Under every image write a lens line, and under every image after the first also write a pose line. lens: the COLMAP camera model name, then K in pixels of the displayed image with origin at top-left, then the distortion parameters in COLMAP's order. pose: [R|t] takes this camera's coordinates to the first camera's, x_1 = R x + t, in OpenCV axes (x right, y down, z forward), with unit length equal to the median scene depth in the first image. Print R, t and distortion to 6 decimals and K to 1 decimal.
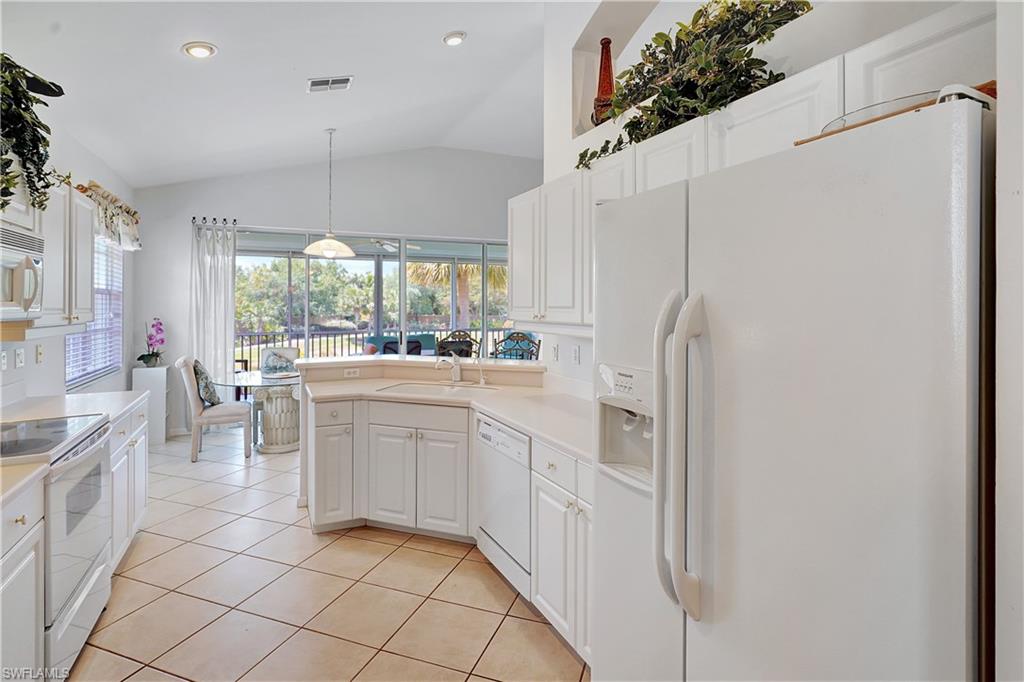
lens RADIAL K [[507.2, 0, 506.0], [0, 507.2, 305.6], [0, 0, 1]] dist [-0.026968, -0.000296]
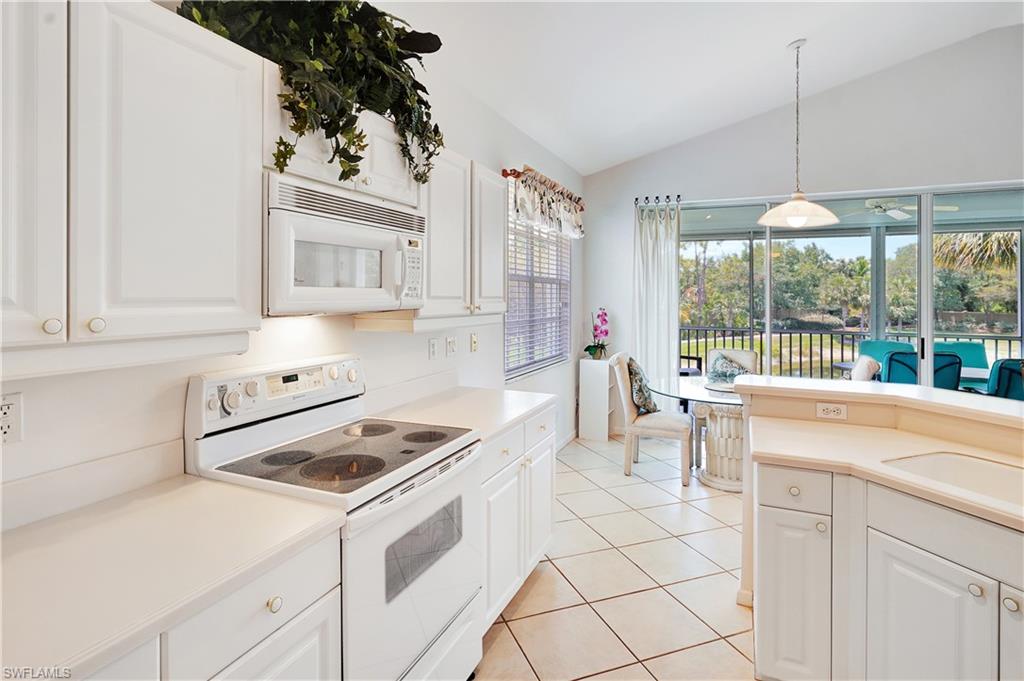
lens RADIAL K [[520.0, 0, 509.6], [0, 520.0, 287.0], [0, 0, 1]] dist [0.000492, 0.000515]
pose [[0.653422, -0.005577, -0.756974, -0.060732], [-0.009005, 0.999845, -0.015140, 0.000904], [0.756940, 0.016709, 0.653270, 0.215714]]
